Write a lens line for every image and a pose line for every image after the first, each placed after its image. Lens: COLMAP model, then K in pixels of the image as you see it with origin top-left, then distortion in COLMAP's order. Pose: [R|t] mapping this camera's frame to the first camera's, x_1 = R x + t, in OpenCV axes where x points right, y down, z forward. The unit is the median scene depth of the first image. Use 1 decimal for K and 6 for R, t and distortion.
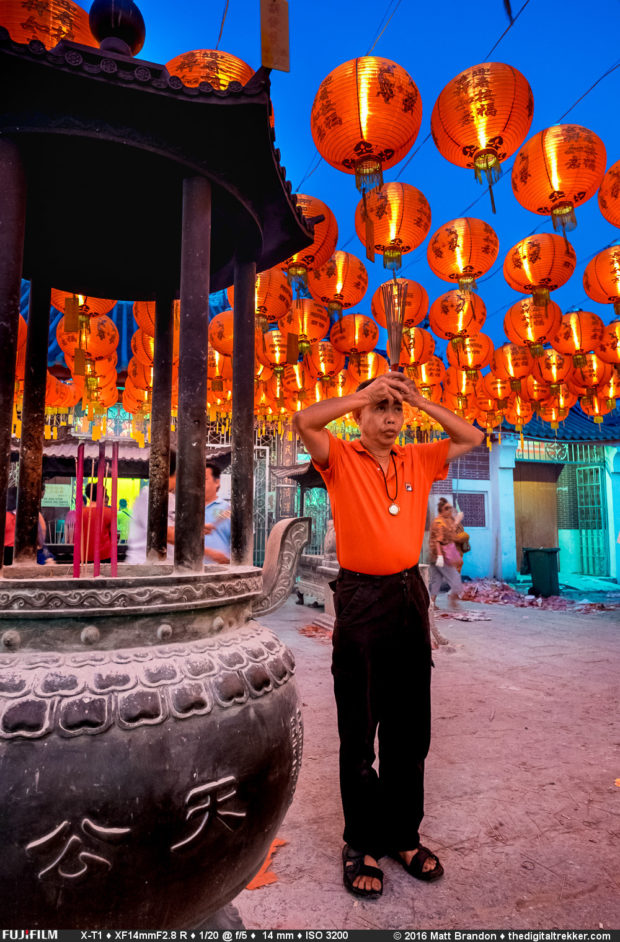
lens RADIAL K [[573.3, 0, 310.0], [0, 573.3, 471.0], [0, 0, 1]] dist [-0.002309, -0.001386]
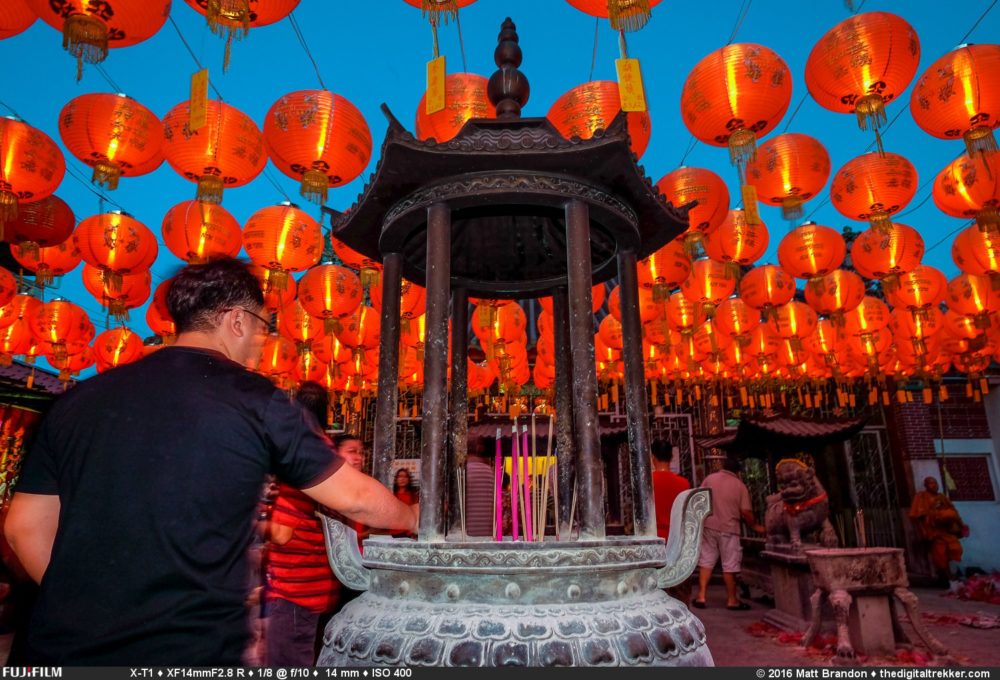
lens RADIAL K [[658.2, 0, 500.0], [0, 658.2, 340.0], [0, 0, 1]] dist [0.000381, 0.000947]
pose [[0.928345, -0.105355, -0.356478, 0.123560], [0.048435, 0.985103, -0.165006, -0.002567], [0.368552, 0.135917, 0.919618, -0.310996]]
